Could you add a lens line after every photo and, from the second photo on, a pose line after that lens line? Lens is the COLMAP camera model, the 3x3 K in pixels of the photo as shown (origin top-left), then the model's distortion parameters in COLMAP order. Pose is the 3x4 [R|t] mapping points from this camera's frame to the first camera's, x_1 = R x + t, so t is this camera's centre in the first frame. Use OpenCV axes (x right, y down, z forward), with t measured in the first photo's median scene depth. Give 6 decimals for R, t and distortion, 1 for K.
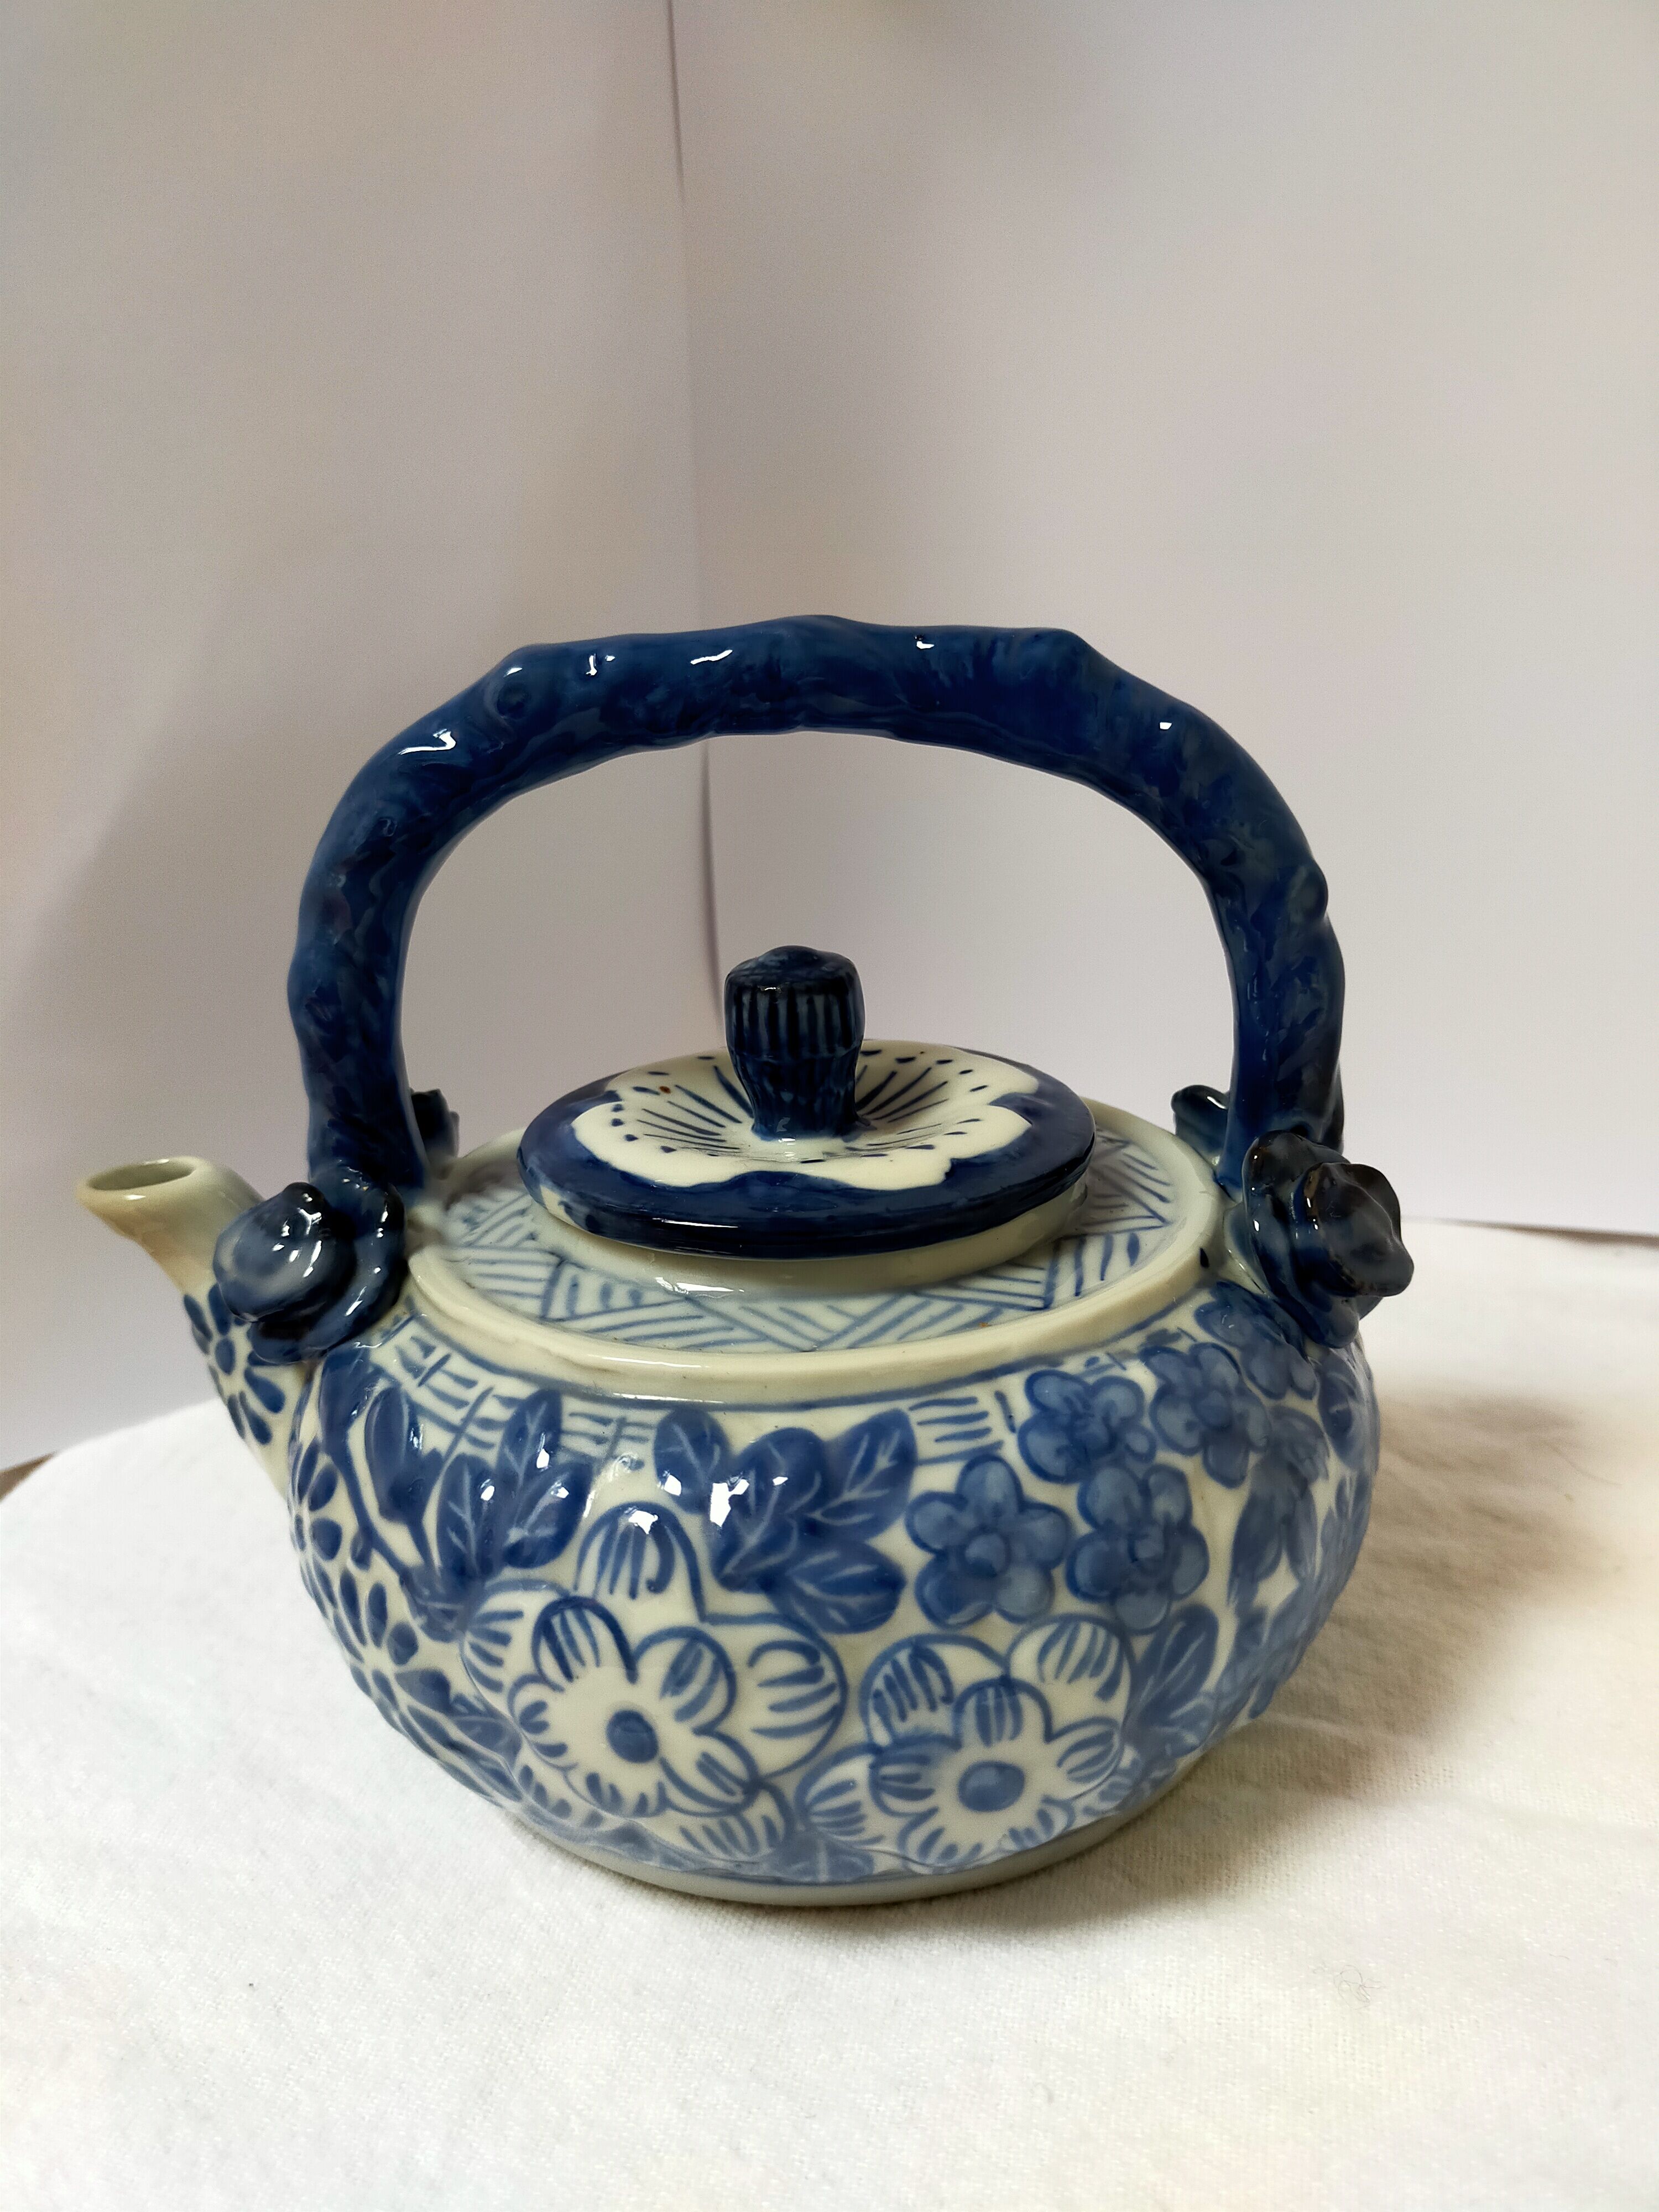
lens RADIAL K [[1751.5, 0, 827.5], [0, 1751.5, 1044.9], [0, 0, 1]] dist [0.048588, -0.087858]
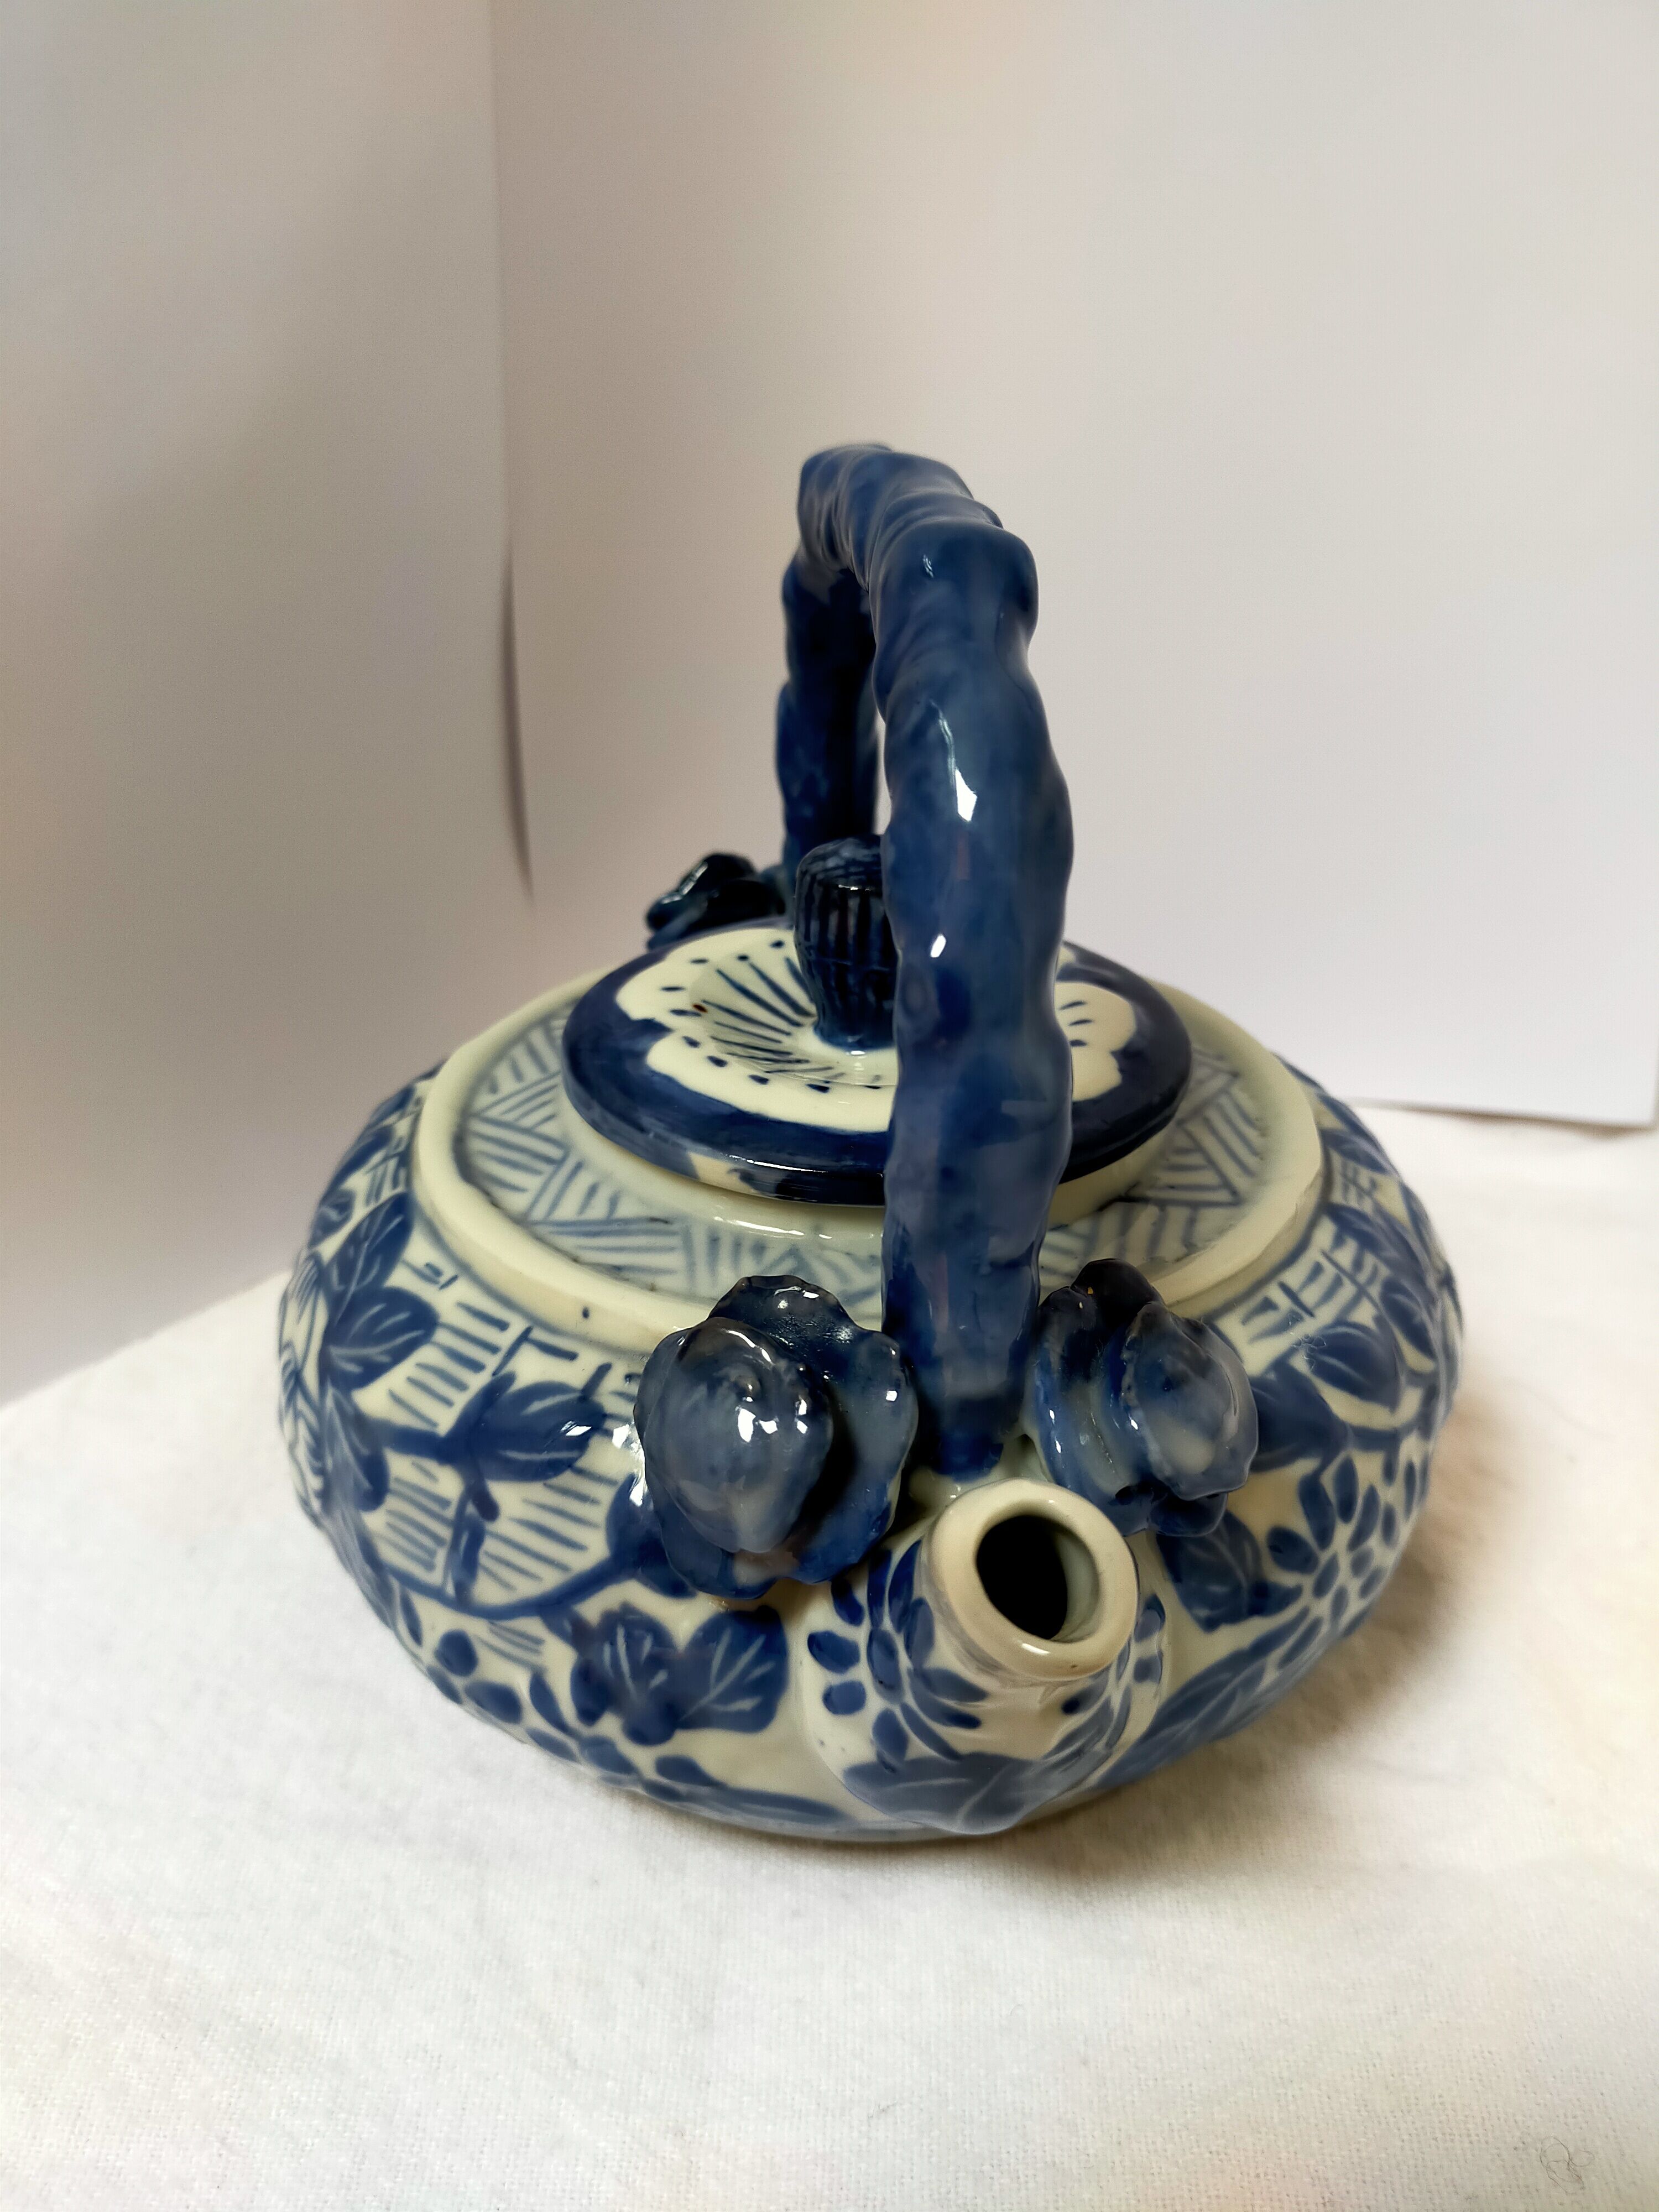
lens RADIAL K [[1751.5, 0, 831.6], [0, 1751.5, 1104.7], [0, 0, 1]] dist [0.048588, -0.087858]
pose [[-0.149777, -0.420012, 0.895074, -1.049415], [0.280617, 0.850000, 0.445818, -0.412344], [-0.948062, 0.317946, -0.009448, 1.308605]]
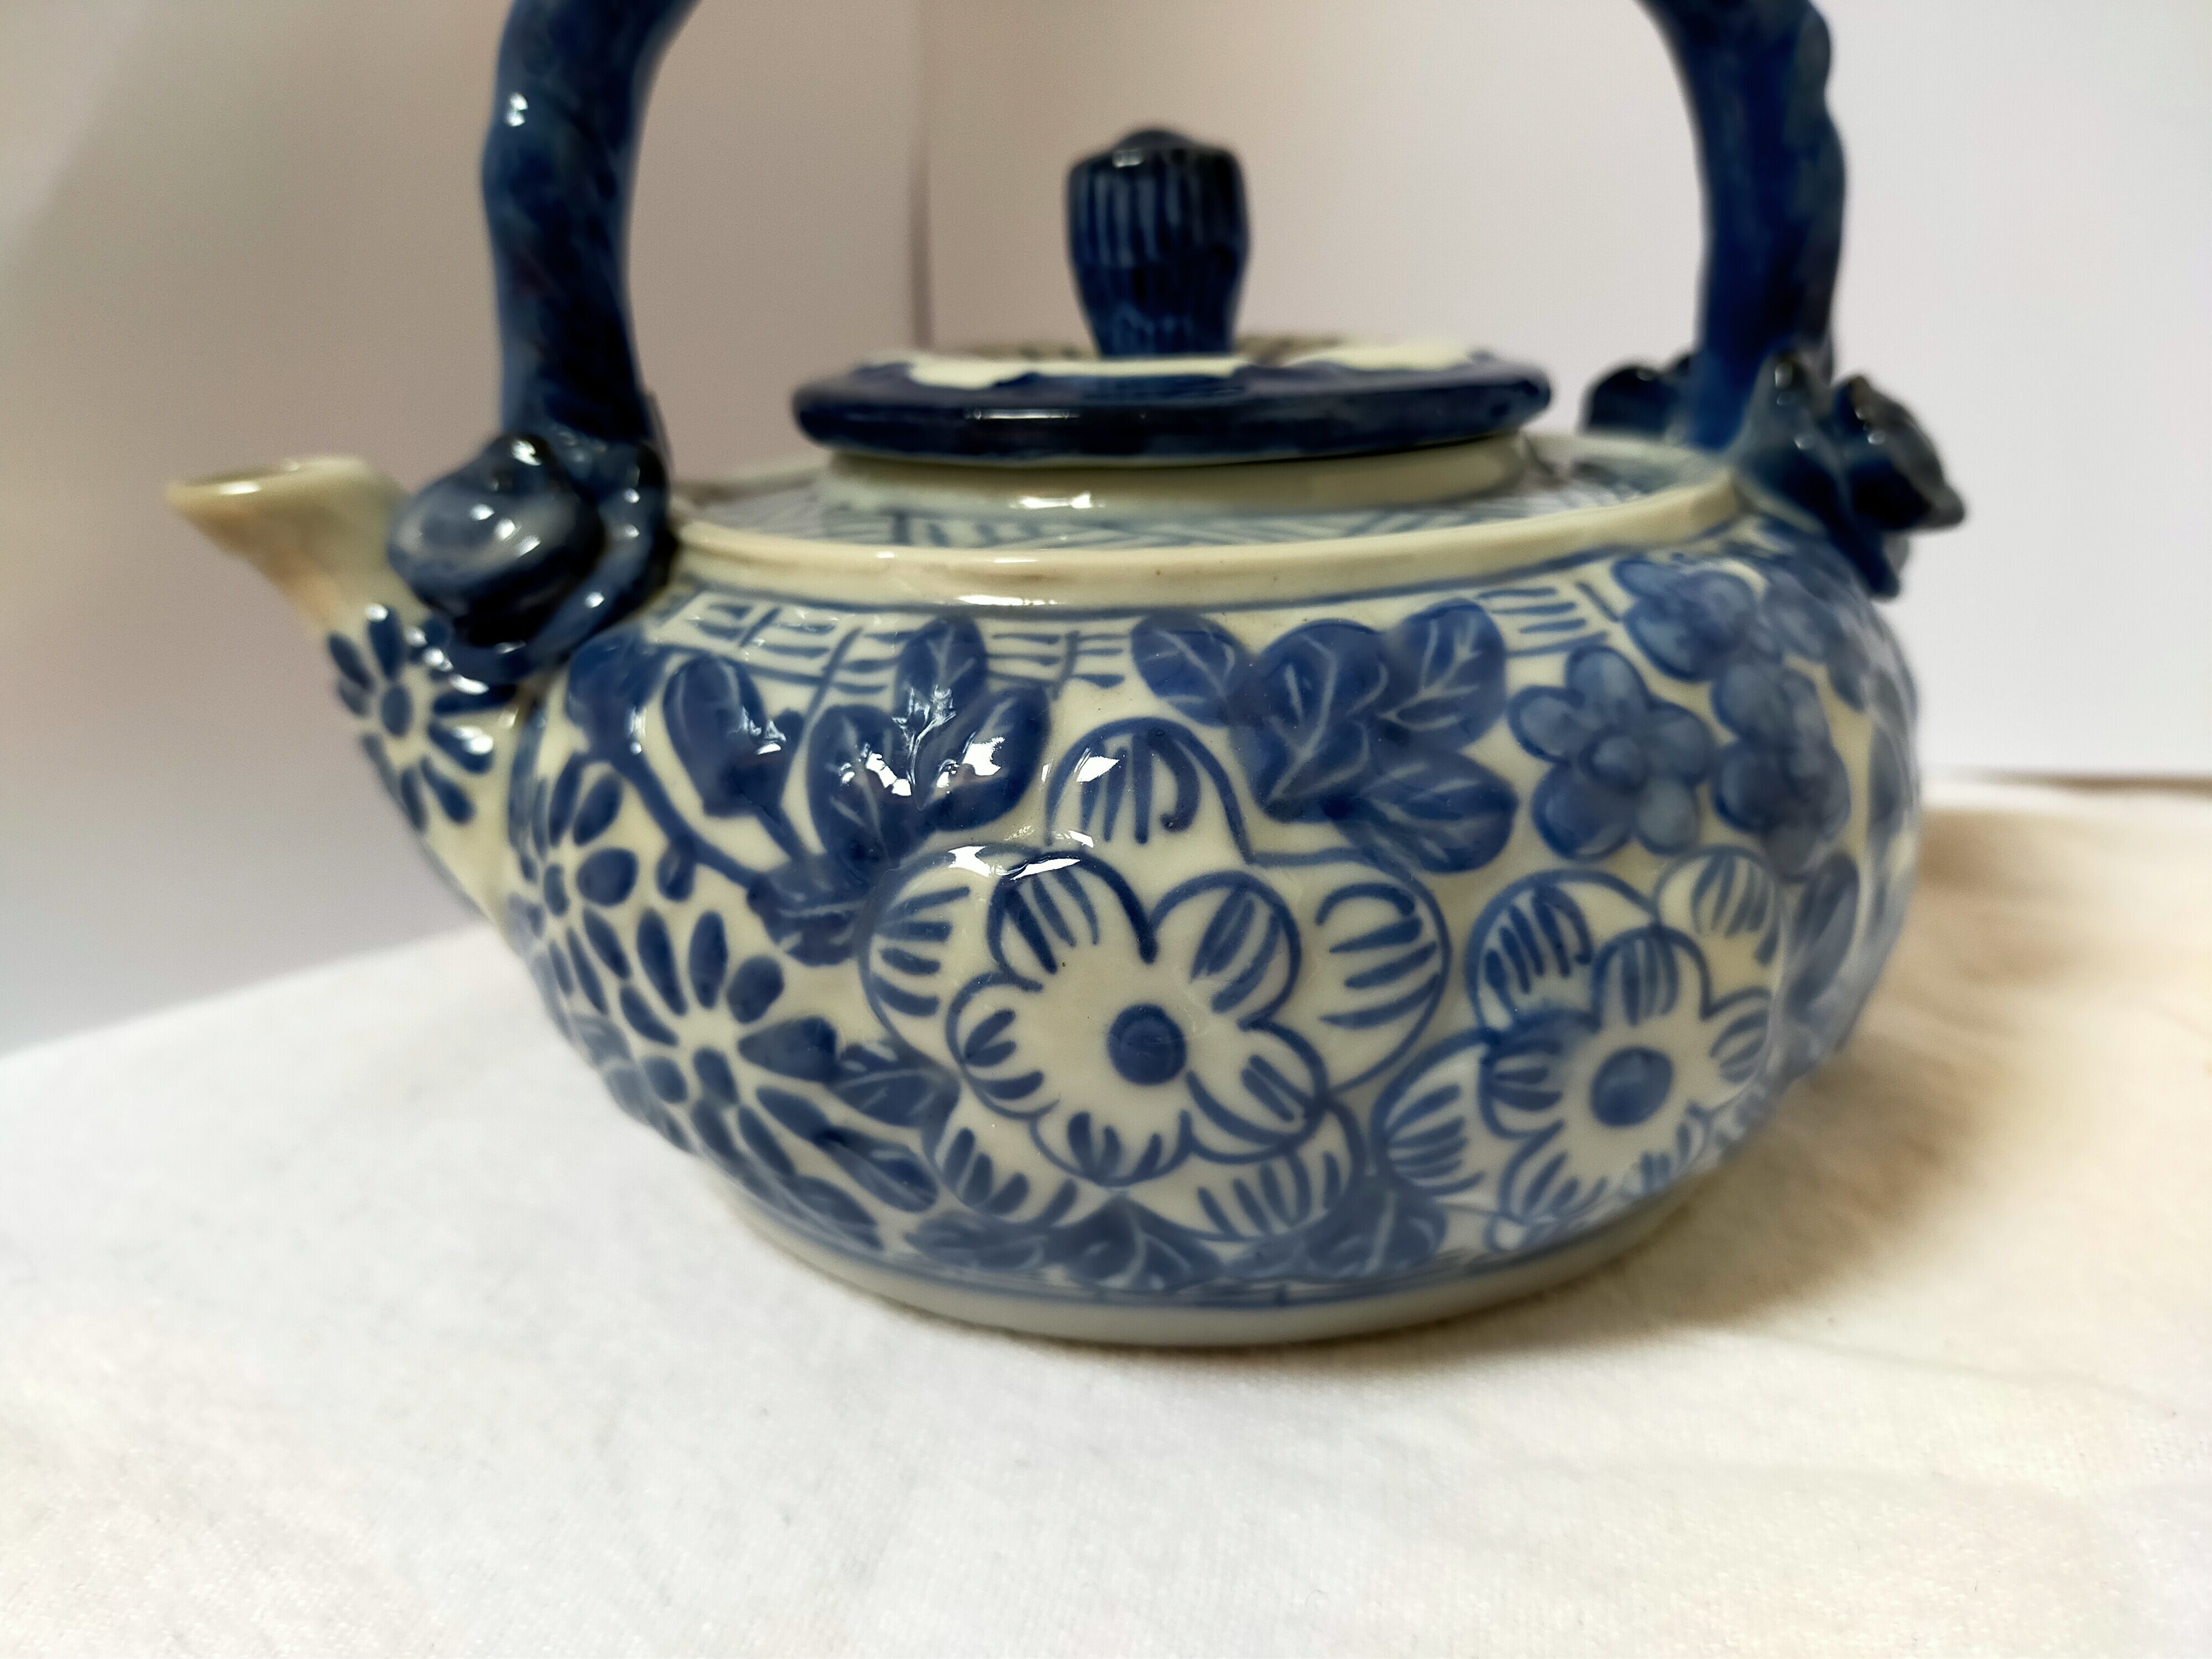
lens RADIAL K [[1751.5, 0, 1124.9], [0, 1751.5, 817.9], [0, 0, 1]] dist [0.048588, -0.087858]
pose [[0.983675, -0.043688, 0.174570, -0.223150], [0.042241, 0.999035, 0.011996, 0.280260], [-0.174926, -0.004426, 0.984572, 0.310852]]
